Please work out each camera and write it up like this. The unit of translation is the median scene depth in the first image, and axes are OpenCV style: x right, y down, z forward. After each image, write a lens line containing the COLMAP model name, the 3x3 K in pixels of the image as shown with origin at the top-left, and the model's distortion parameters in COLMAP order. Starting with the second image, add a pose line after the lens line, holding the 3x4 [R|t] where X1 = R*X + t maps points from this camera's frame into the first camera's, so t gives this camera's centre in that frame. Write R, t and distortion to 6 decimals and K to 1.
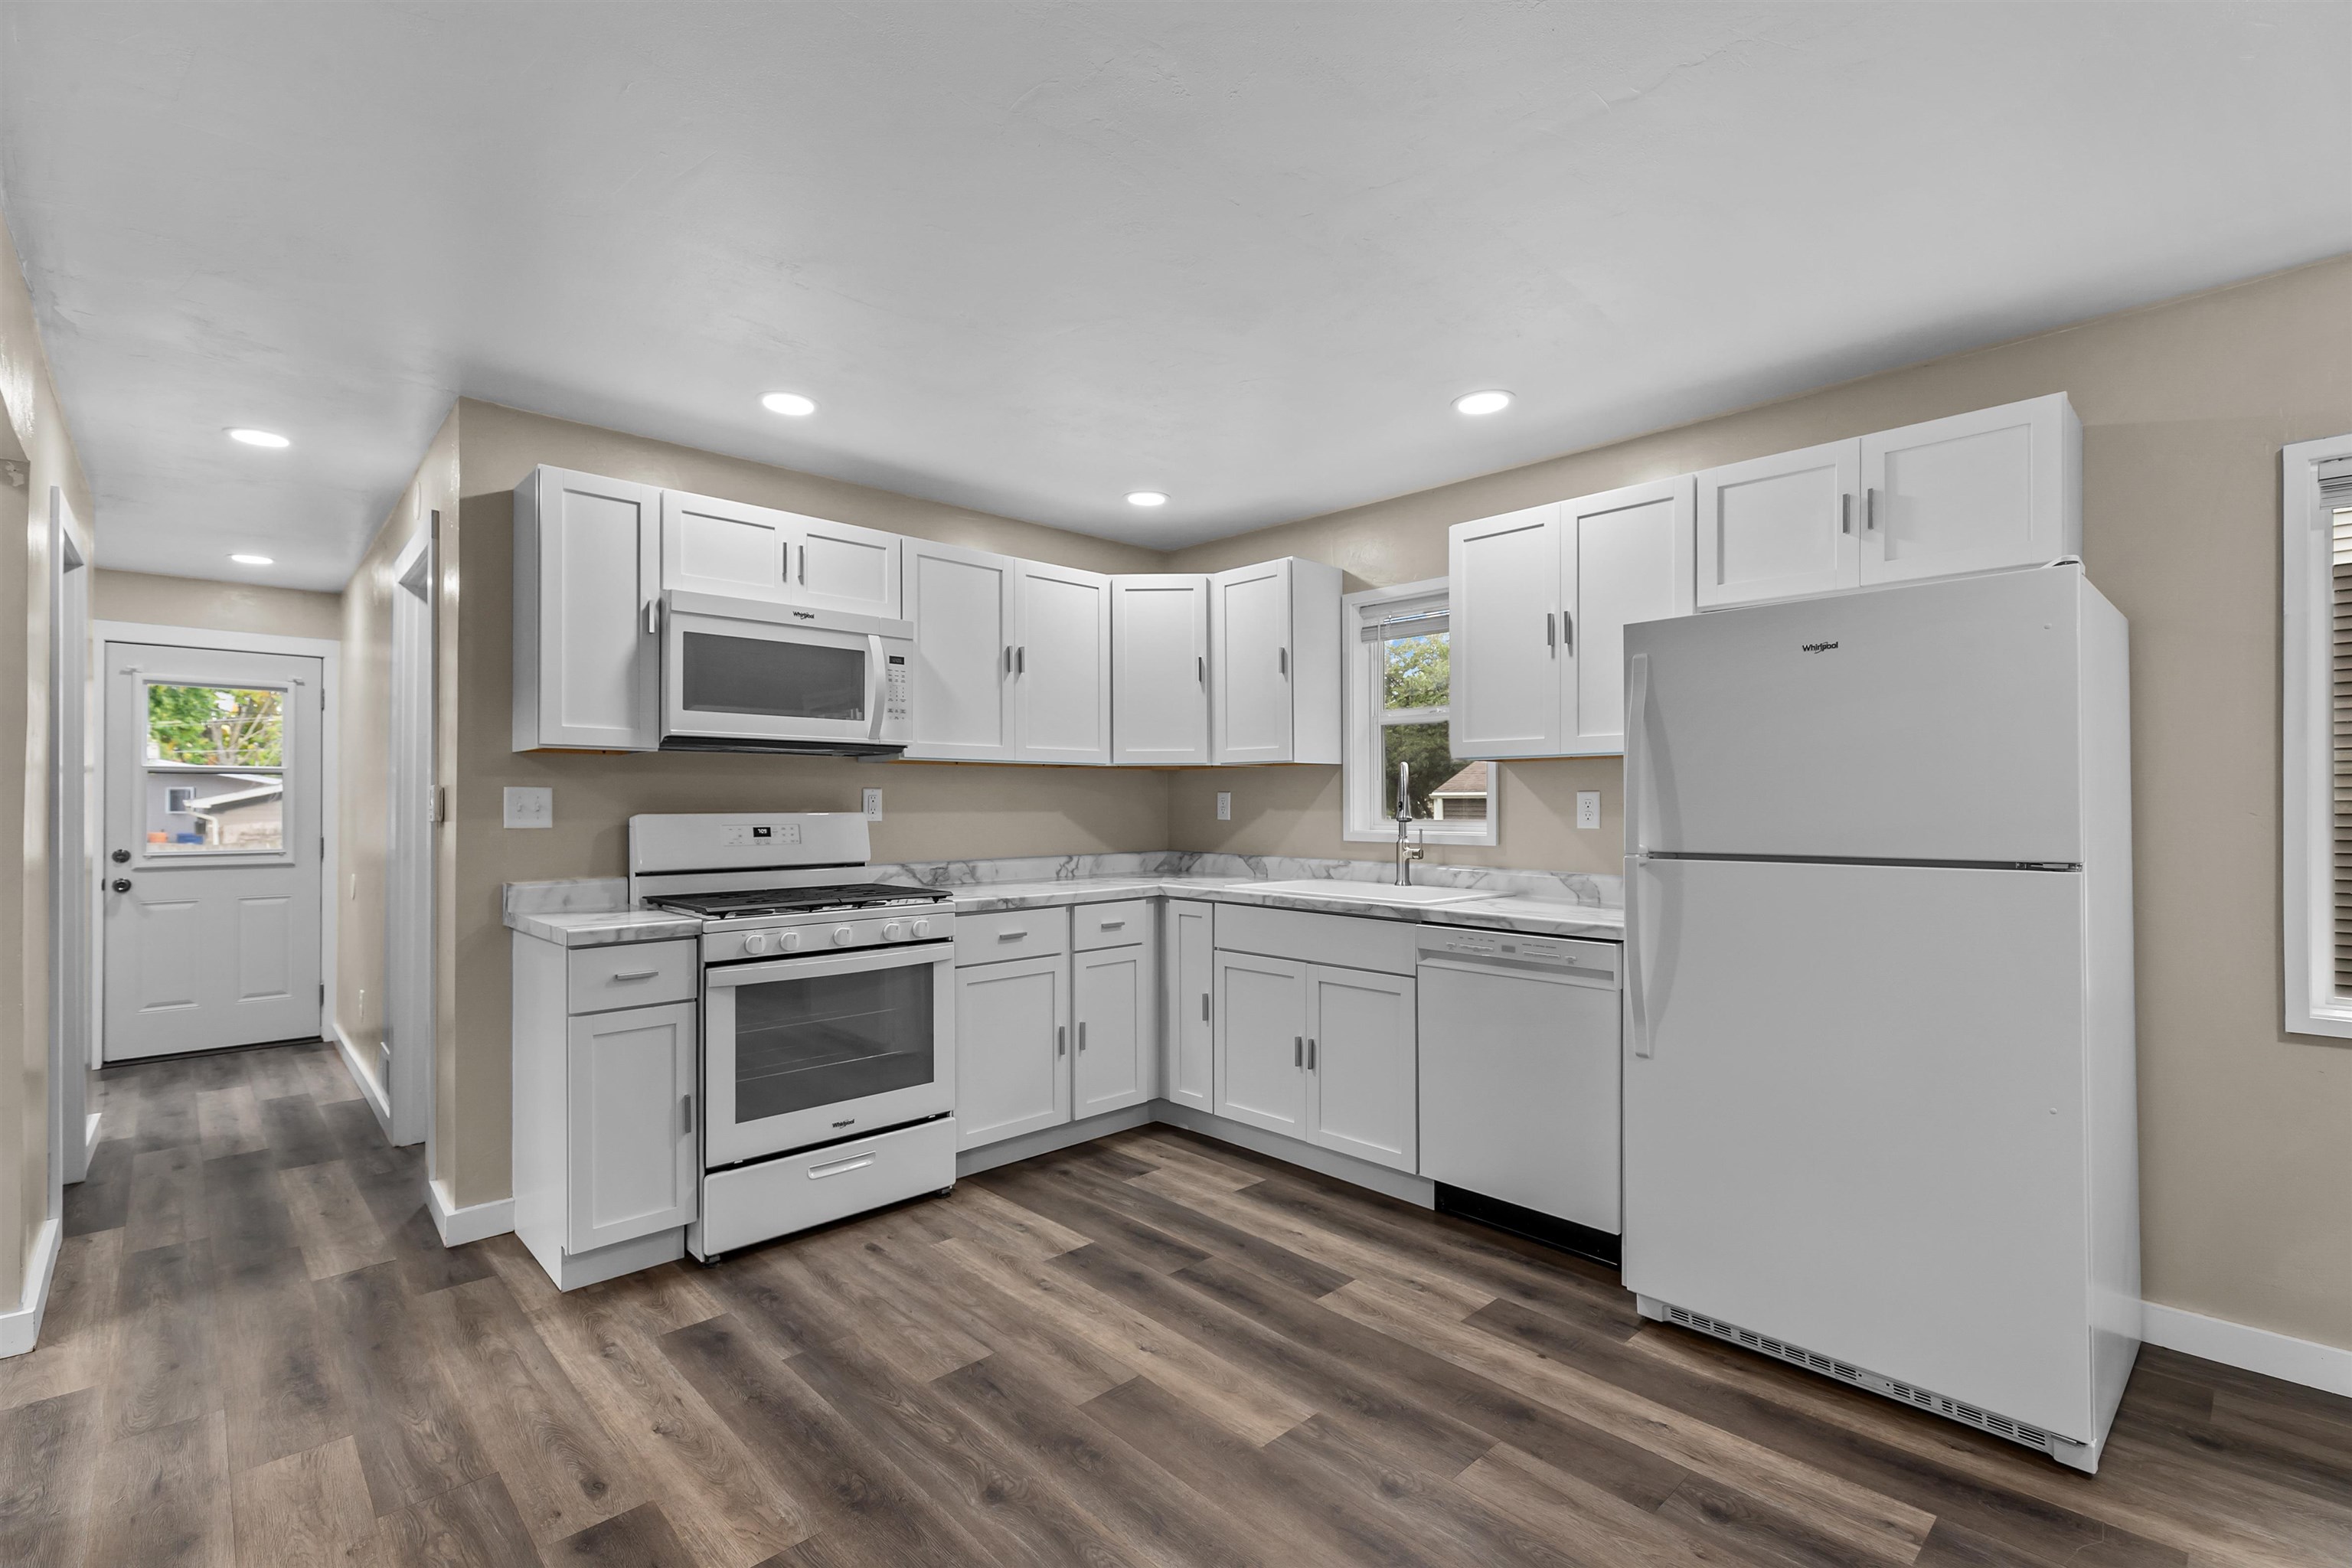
lens RADIAL K [[1053.6, 0, 1174.6], [0, 1053.6, 795.7], [0, 0, 1]] dist [0.008761, -0.002751]
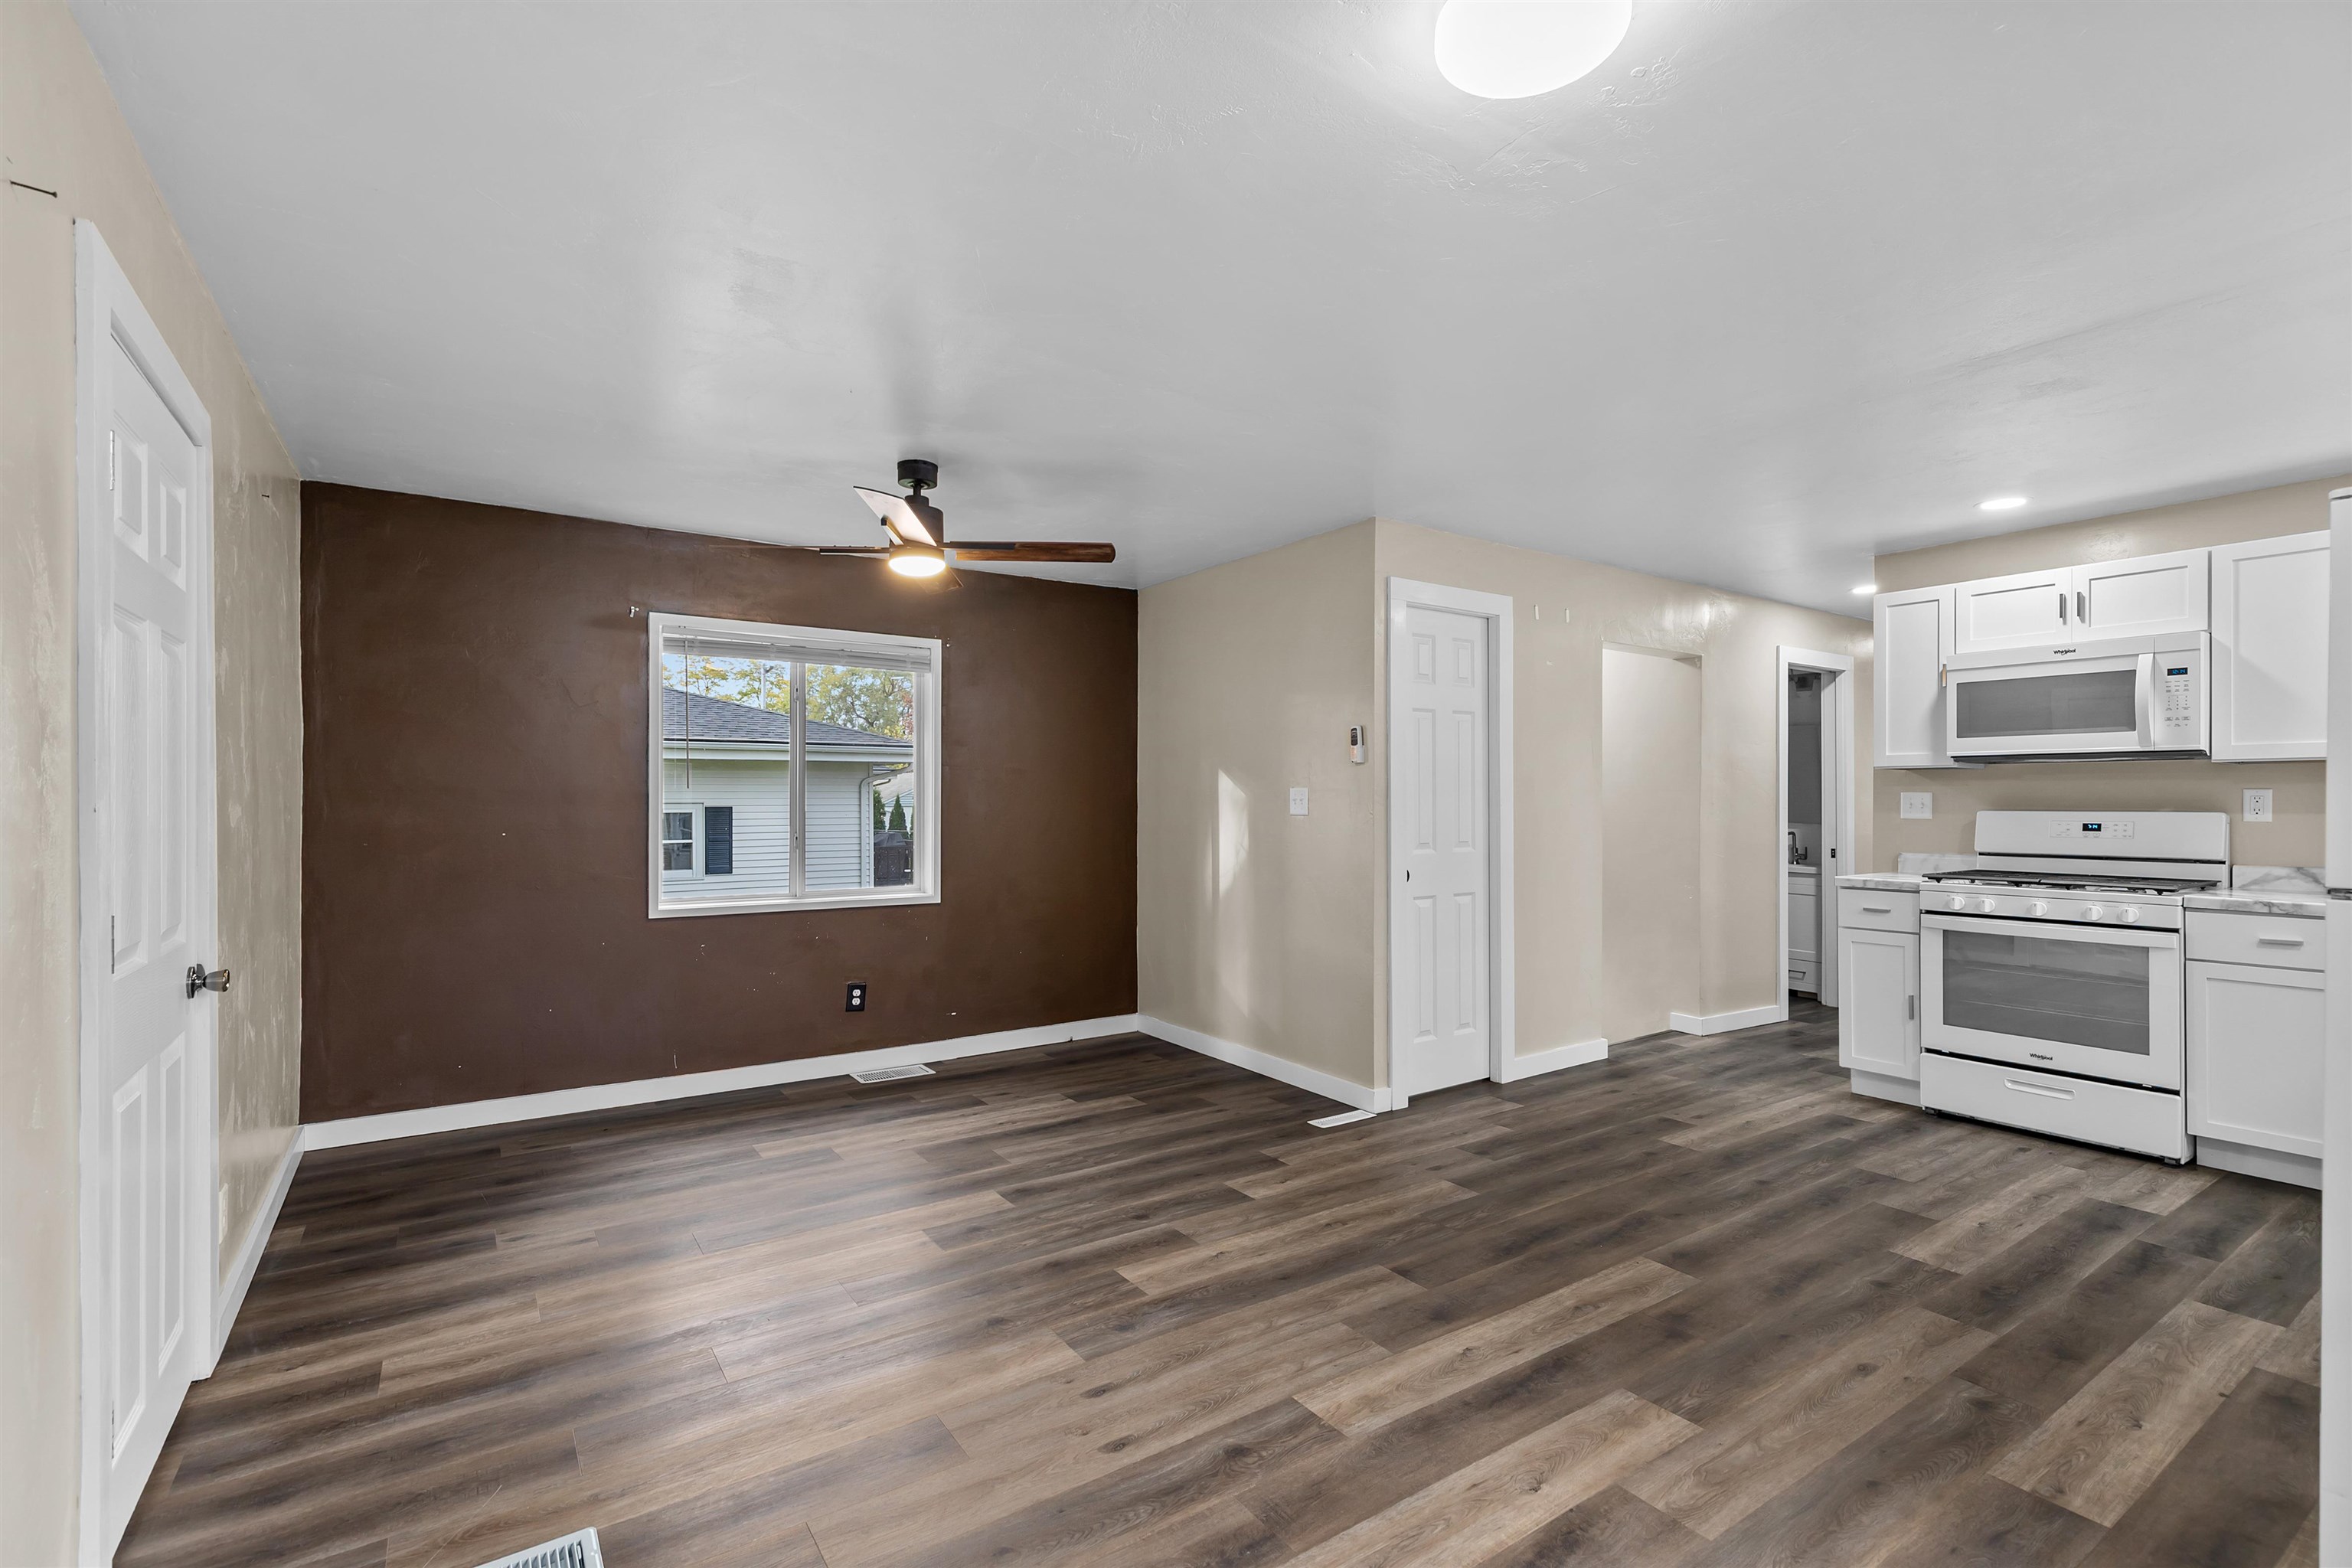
lens RADIAL K [[1053.6, 0, 1172.6], [0, 1053.6, 798.6], [0, 0, 1]] dist [0.008761, -0.002751]
pose [[-0.162423, -0.000127, -0.986721, 1.035442], [0.006518, 0.999978, -0.001201, -0.003990], [0.986700, -0.006627, -0.162419, 0.169226]]
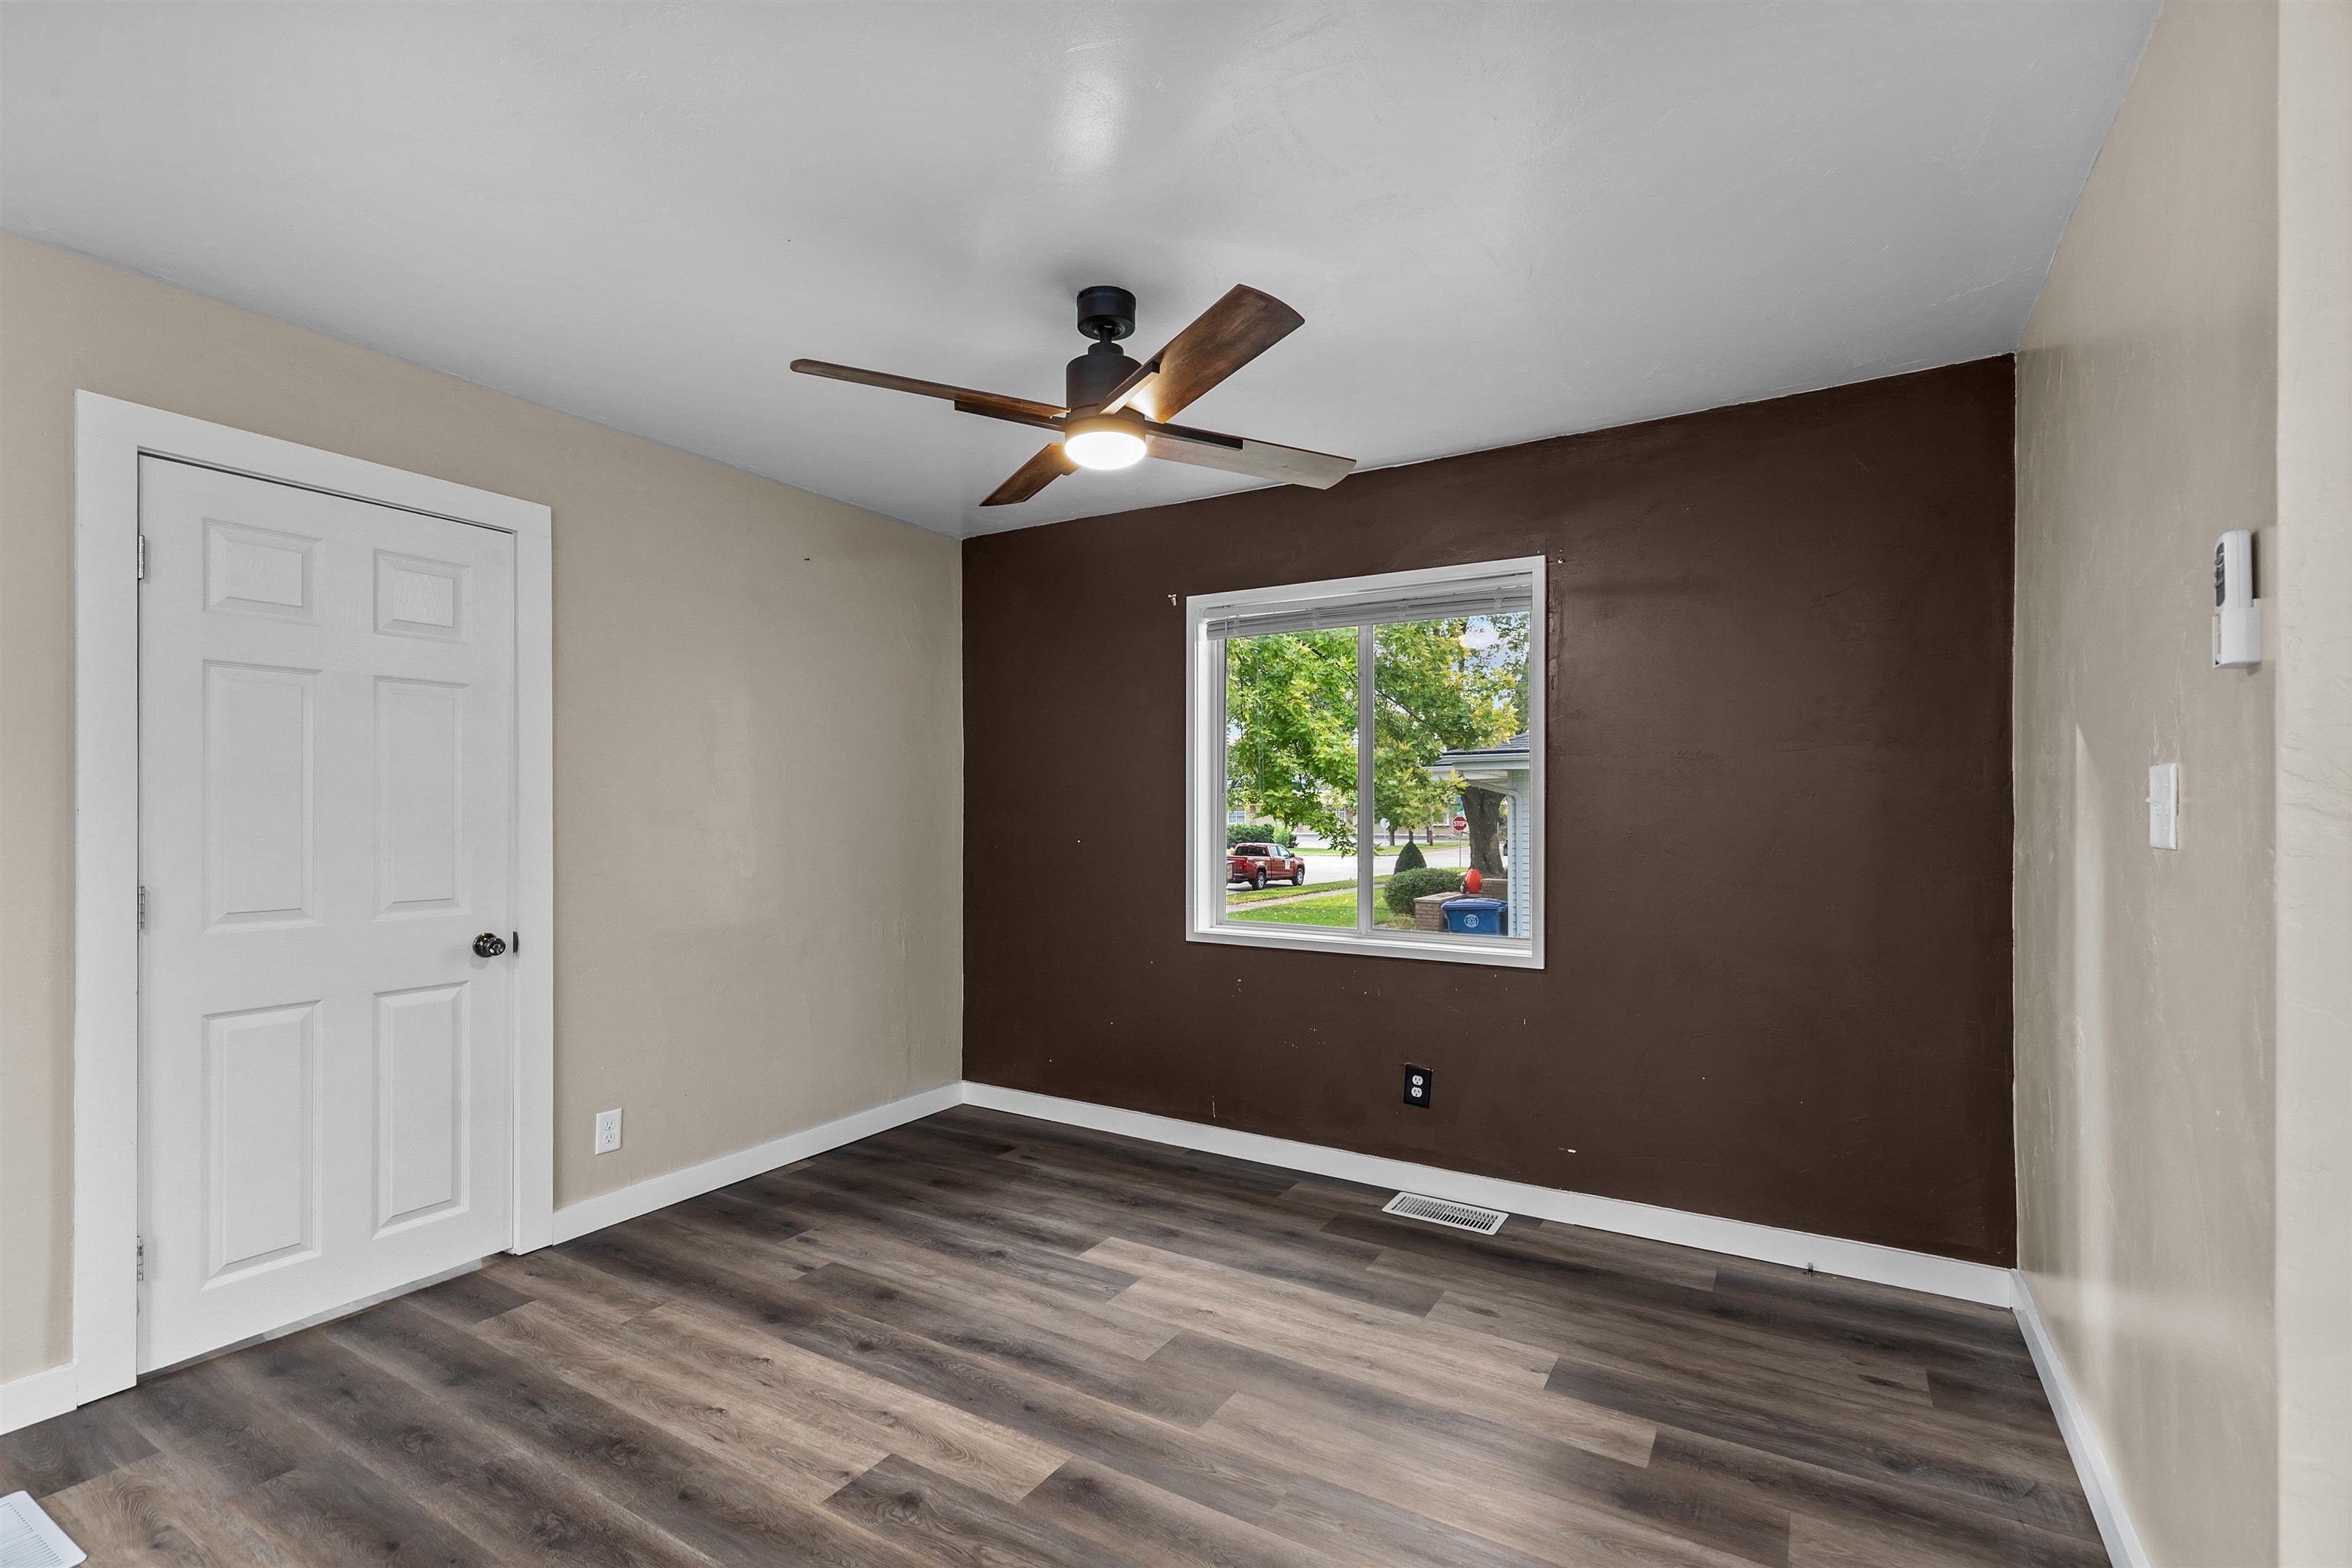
lens RADIAL K [[1053.6, 0, 1173.3], [0, 1053.6, 807.6], [0, 0, 1]] dist [0.008761, -0.002751]
pose [[-0.963745, -0.001744, -0.266818, 0.156457], [0.001074, 0.999945, -0.010418, 0.004027], [0.266822, -0.010327, -0.963691, 0.438806]]
